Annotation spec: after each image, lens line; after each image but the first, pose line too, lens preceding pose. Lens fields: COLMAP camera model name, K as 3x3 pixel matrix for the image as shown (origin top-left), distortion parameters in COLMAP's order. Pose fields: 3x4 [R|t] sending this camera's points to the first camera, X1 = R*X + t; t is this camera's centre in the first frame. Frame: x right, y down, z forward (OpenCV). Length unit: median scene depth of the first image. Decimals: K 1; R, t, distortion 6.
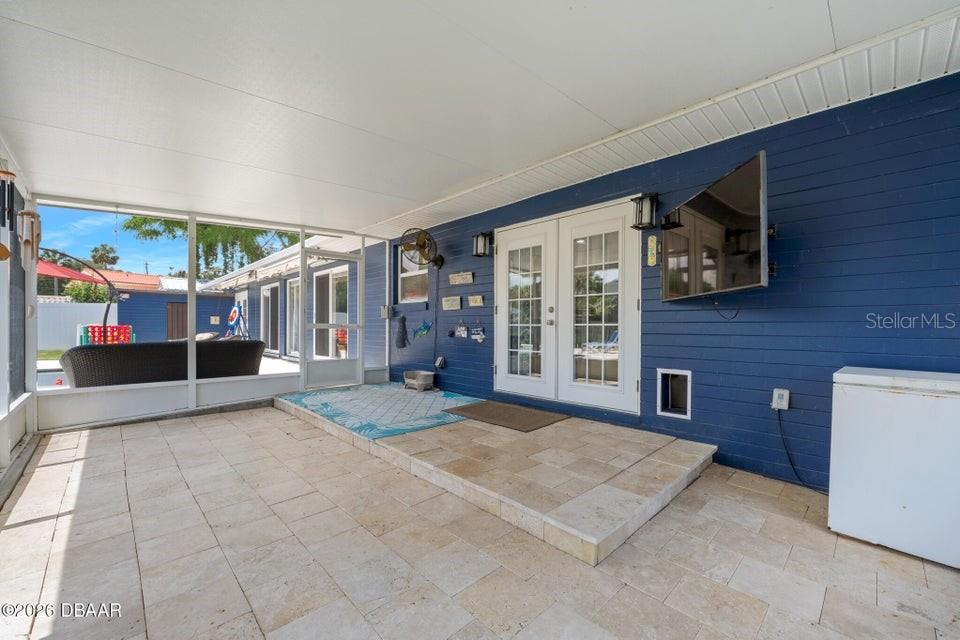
lens RADIAL K [[394.1, 0, 476.1], [0, 394.1, 323.0], [0, 0, 1]] dist [-0.017041, 0.001851]
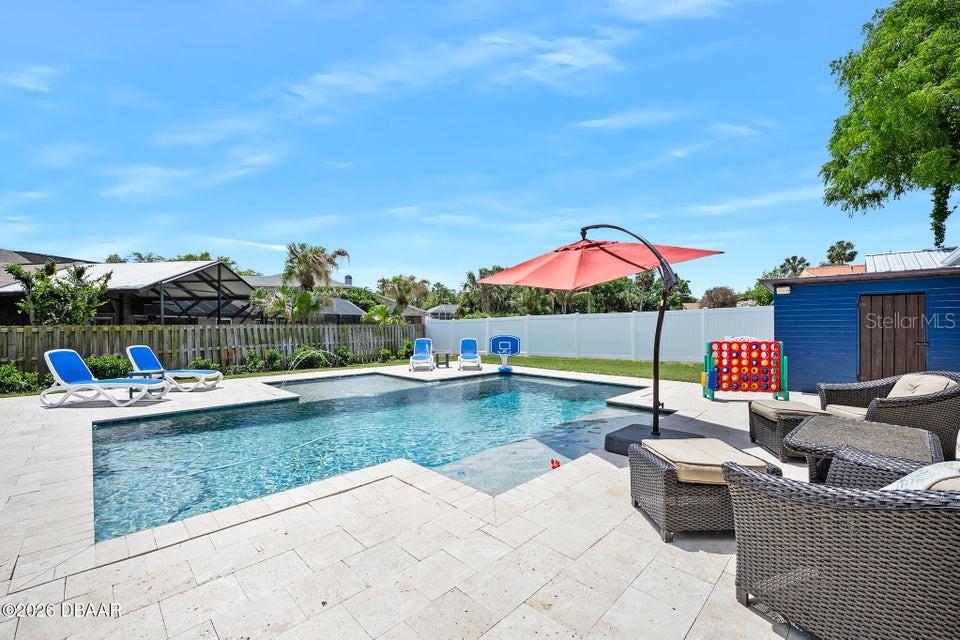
lens RADIAL K [[394.1, 0, 493.0], [0, 394.1, 324.4], [0, 0, 1]] dist [-0.017041, 0.001851]
pose [[0.039953, -0.002484, -0.999198, -0.325071], [-0.003358, 0.999991, -0.002620, -0.017809], [0.999196, 0.003460, 0.039945, 0.562107]]
